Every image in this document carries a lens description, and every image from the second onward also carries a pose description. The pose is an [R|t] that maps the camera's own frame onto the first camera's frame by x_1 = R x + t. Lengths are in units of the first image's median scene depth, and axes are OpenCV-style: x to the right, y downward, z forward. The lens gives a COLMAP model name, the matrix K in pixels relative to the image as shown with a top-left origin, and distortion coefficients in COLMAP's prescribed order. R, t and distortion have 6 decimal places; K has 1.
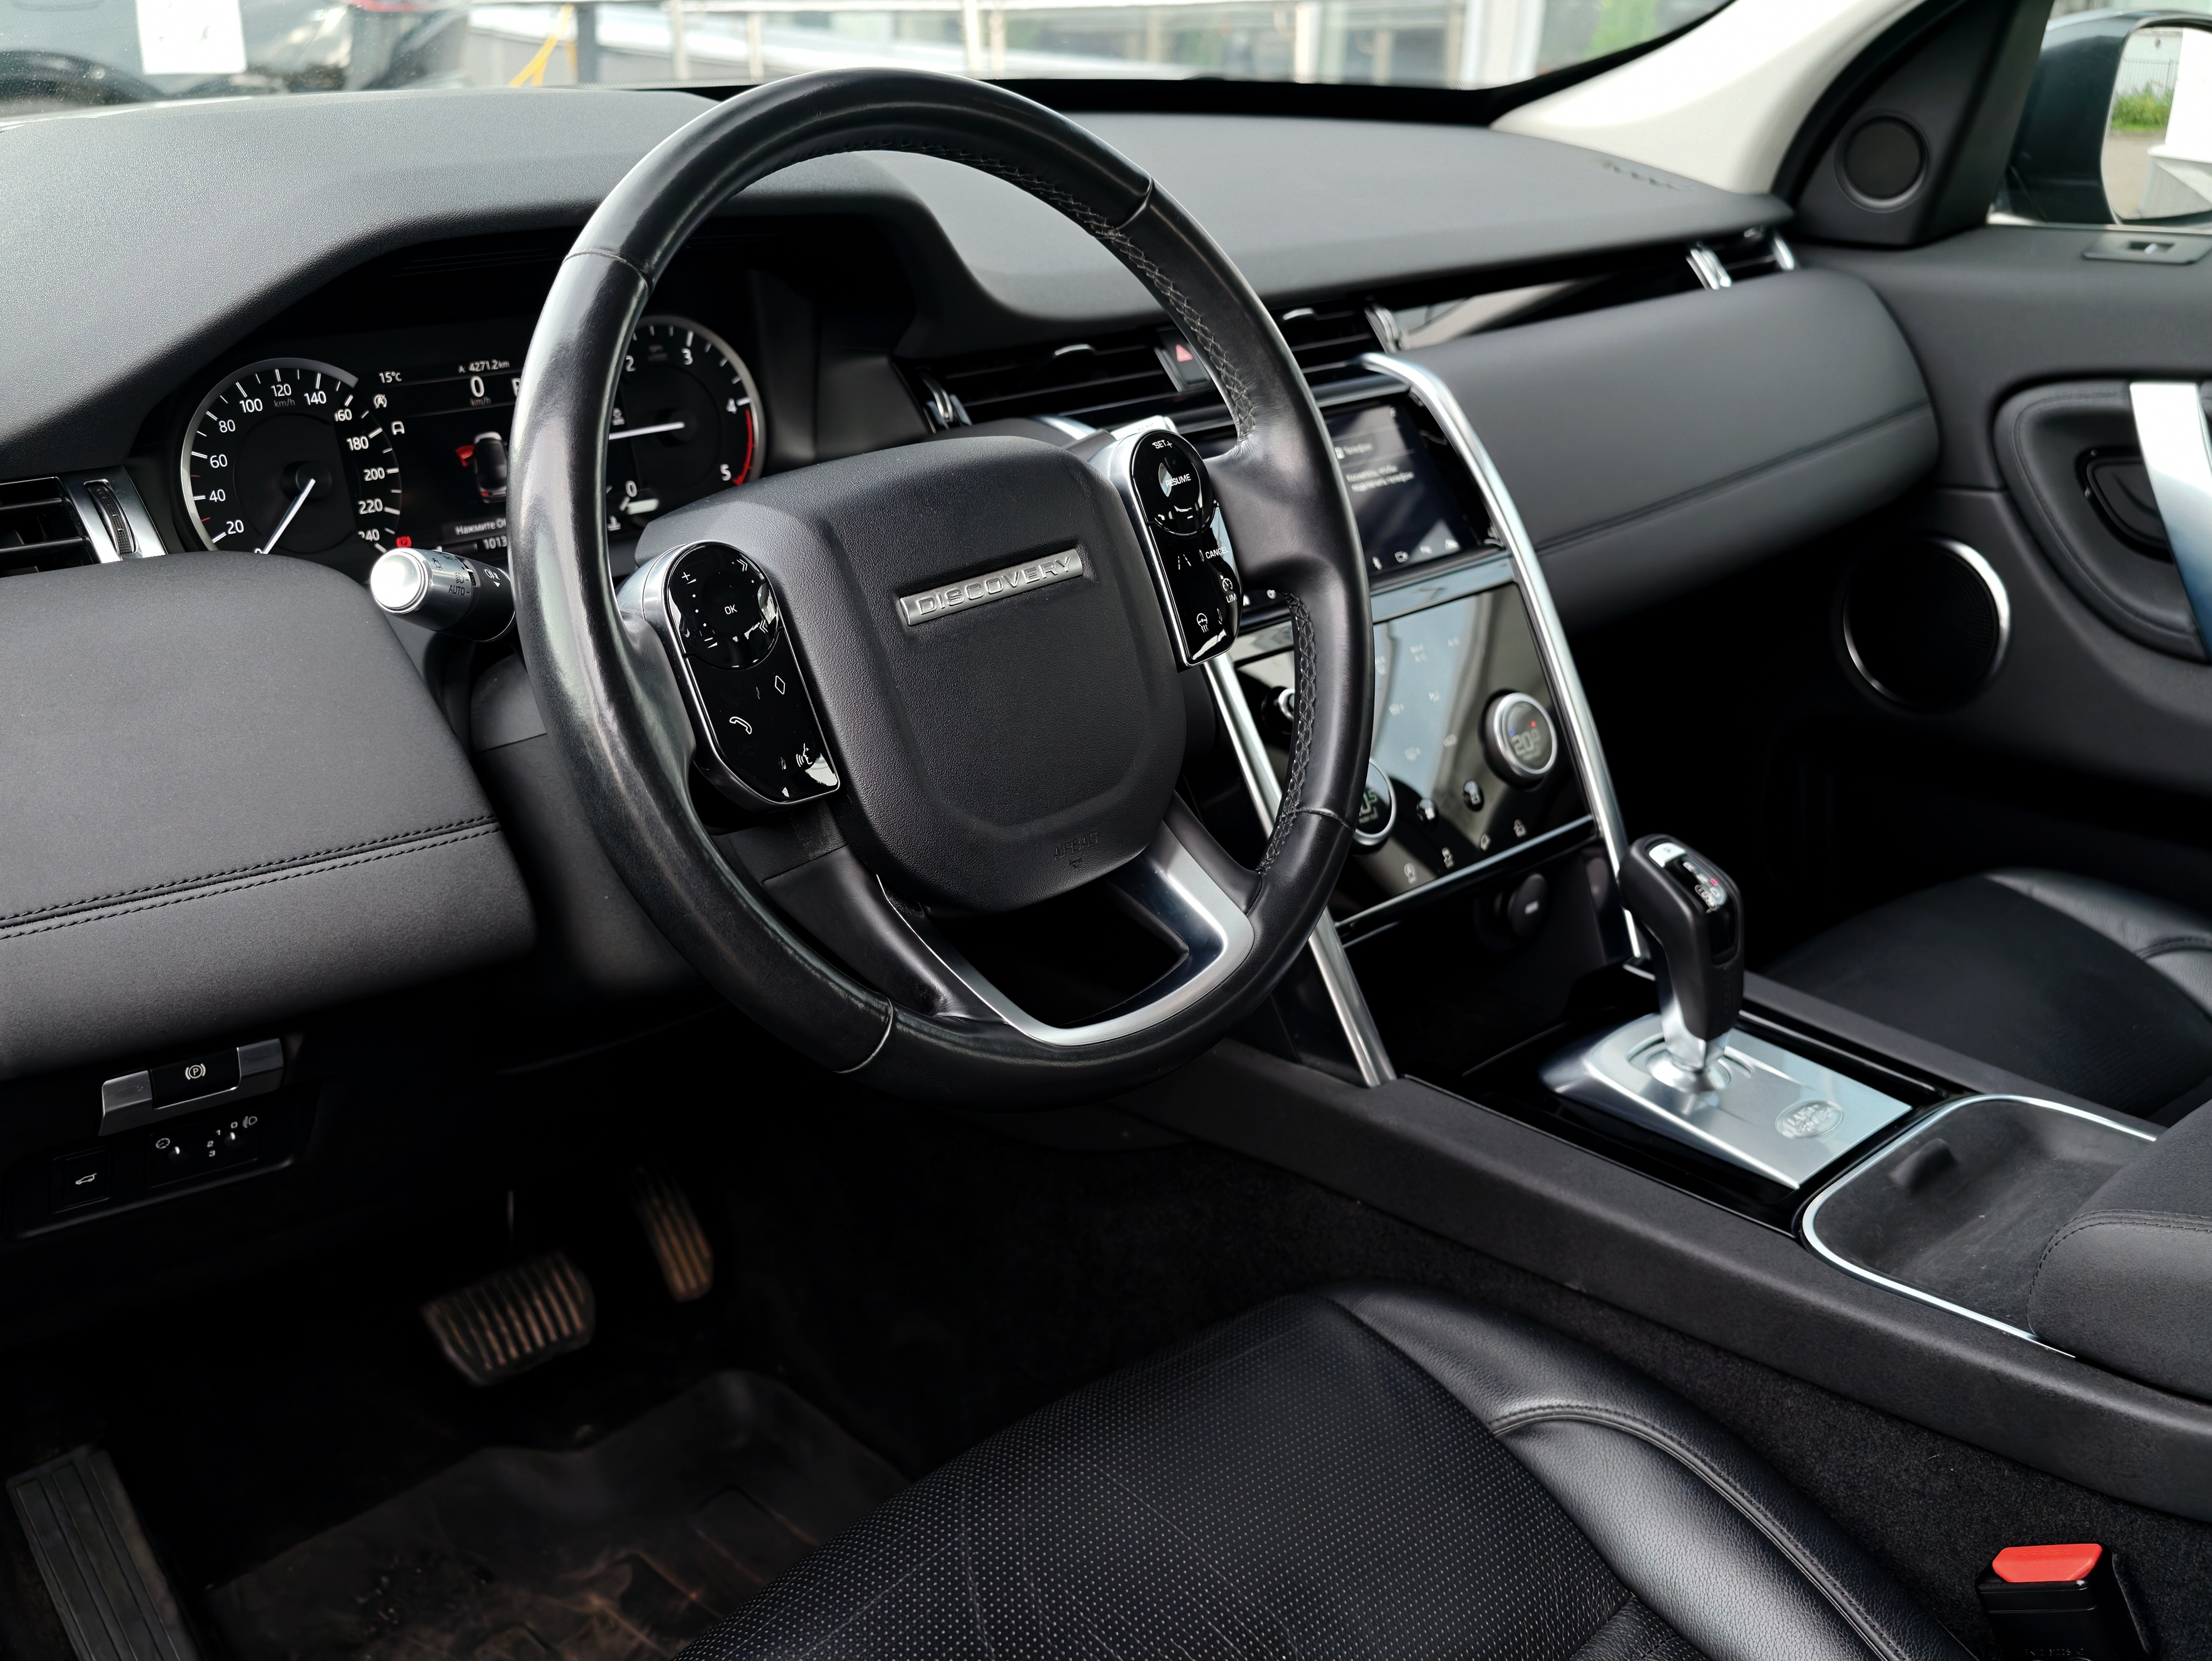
lens RADIAL K [[2324.5, 0, 1106.0], [0, 2324.5, 830.5], [0, 0, 1]] dist [-0.002568, 0.106852]
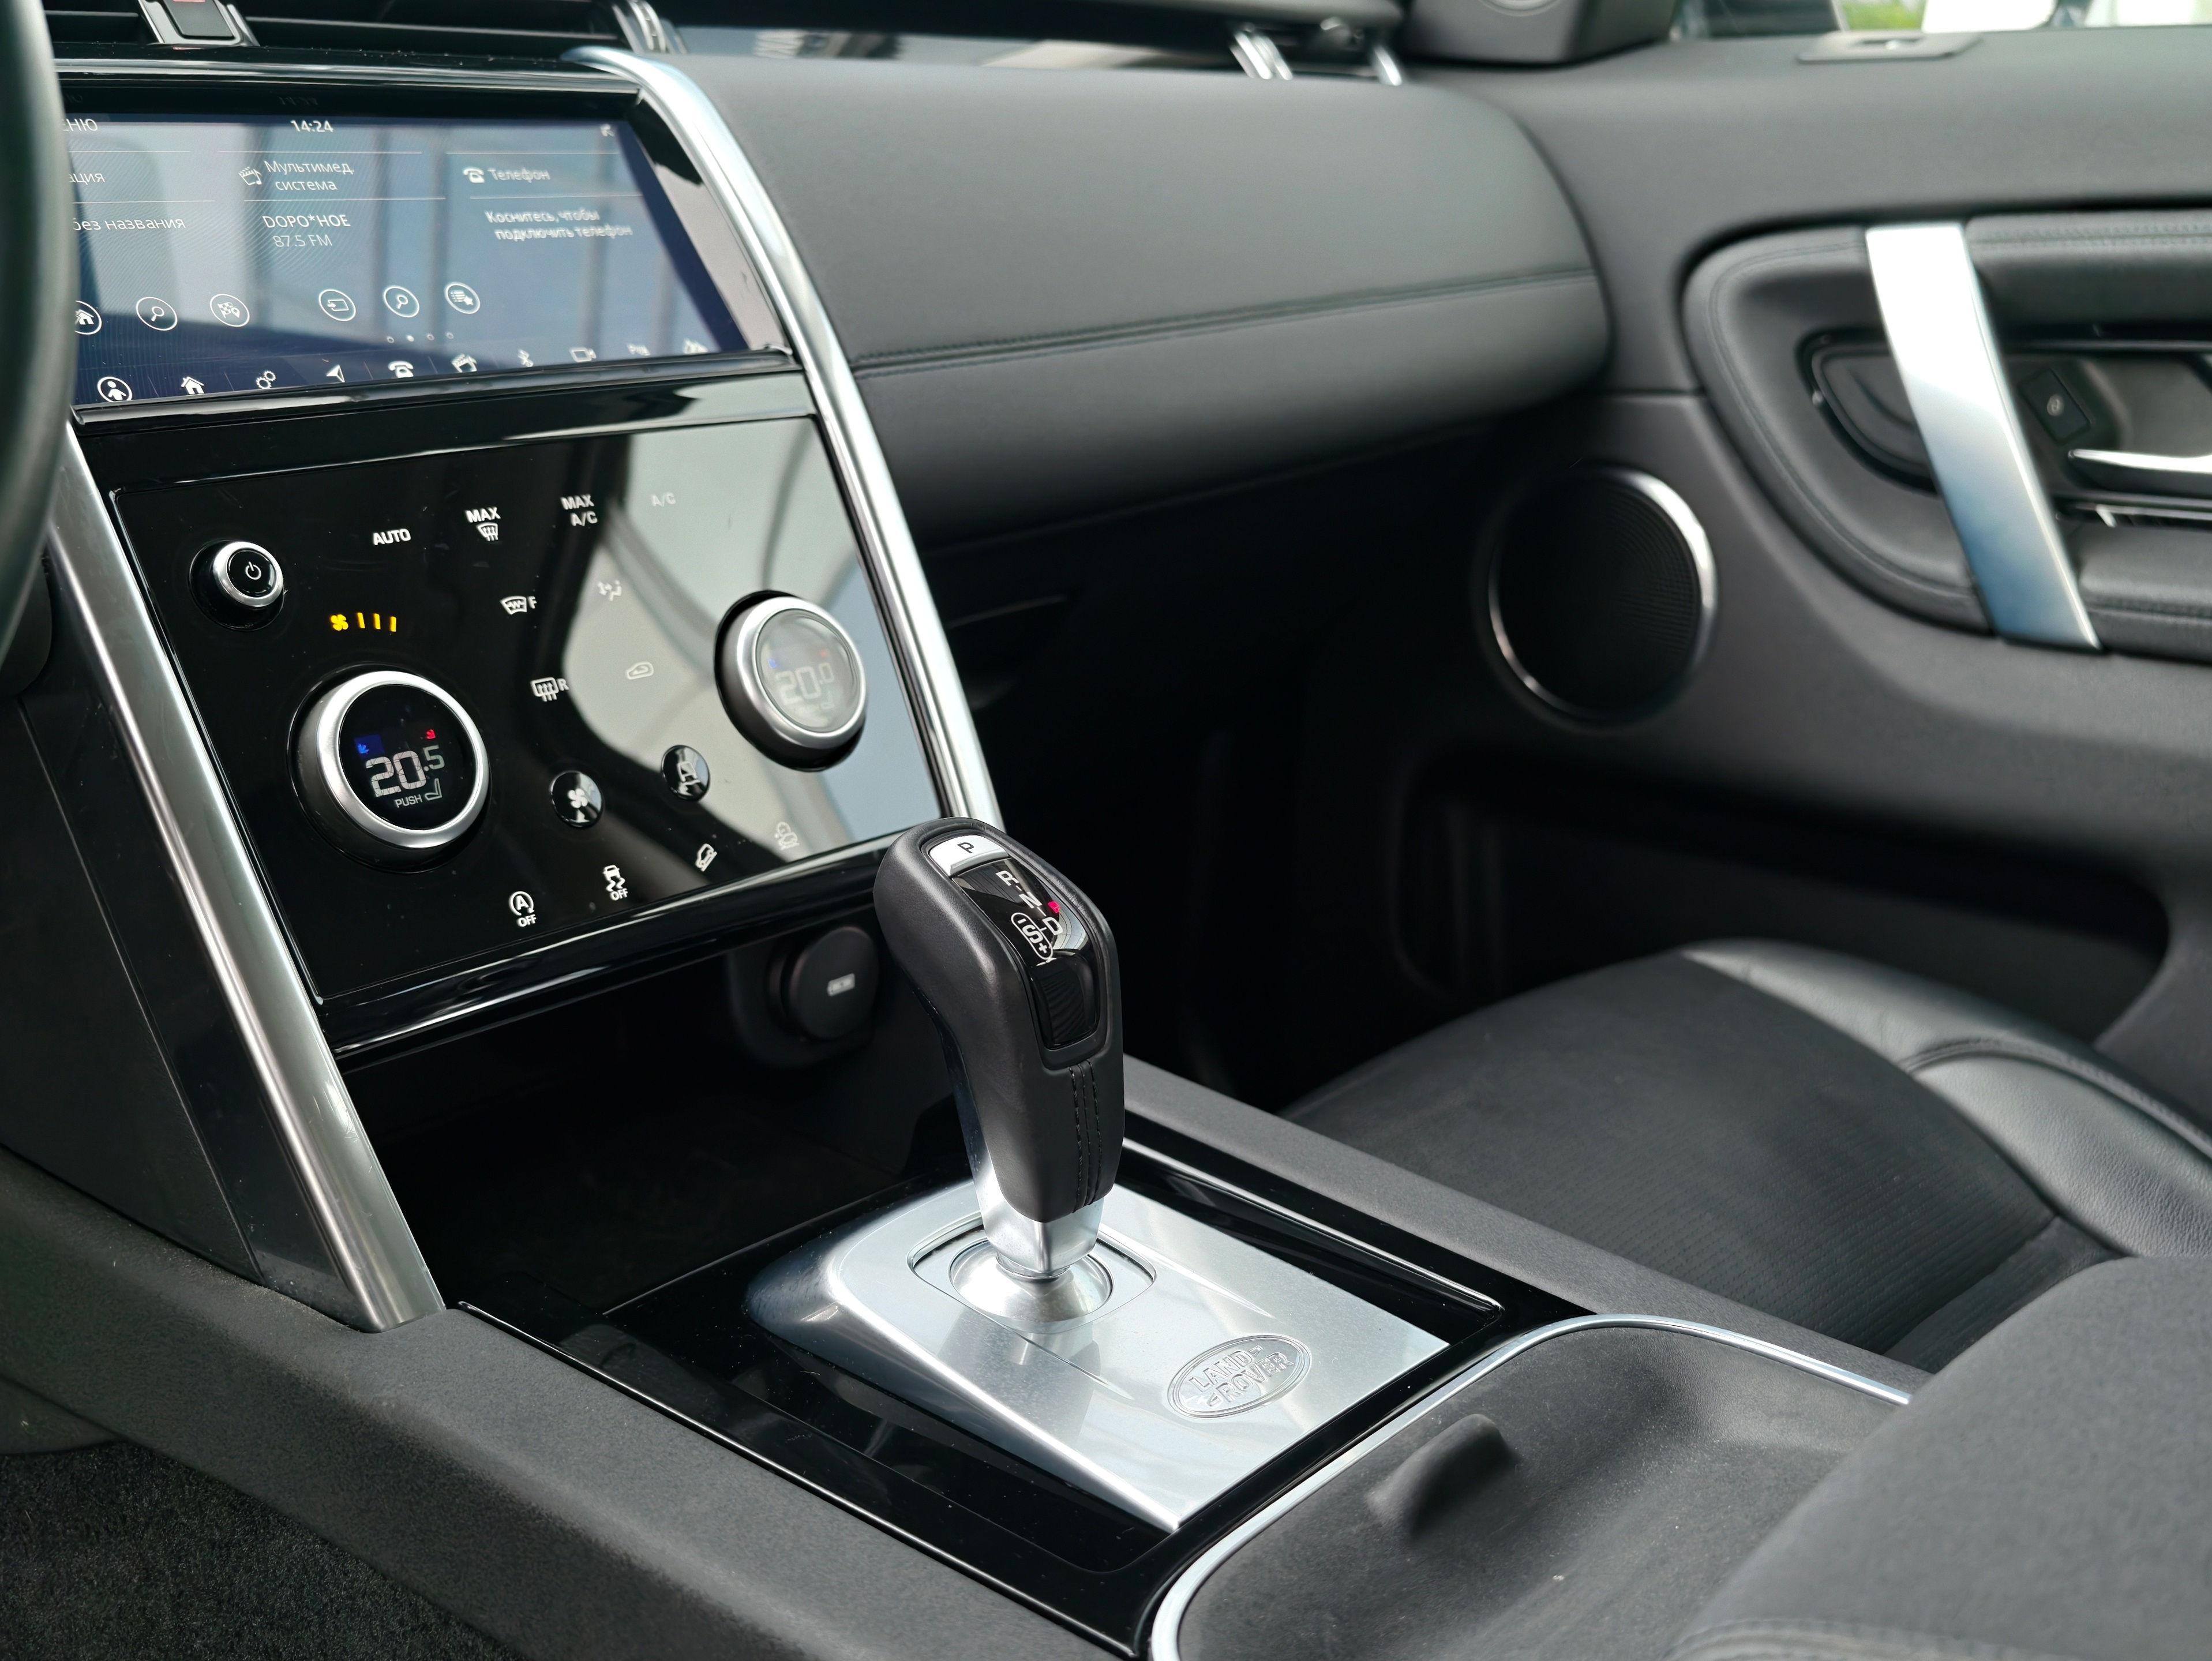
lens RADIAL K [[2457.8, 0, 1106.0], [0, 2457.8, 830.5], [0, 0, 1]] dist [-0.013945, 0.014753]
pose [[0.996377, -0.006951, 0.084758, 0.163840], [0.012379, 0.997894, -0.063680, 0.028672], [-0.084136, 0.064499, 0.994365, 0.334932]]
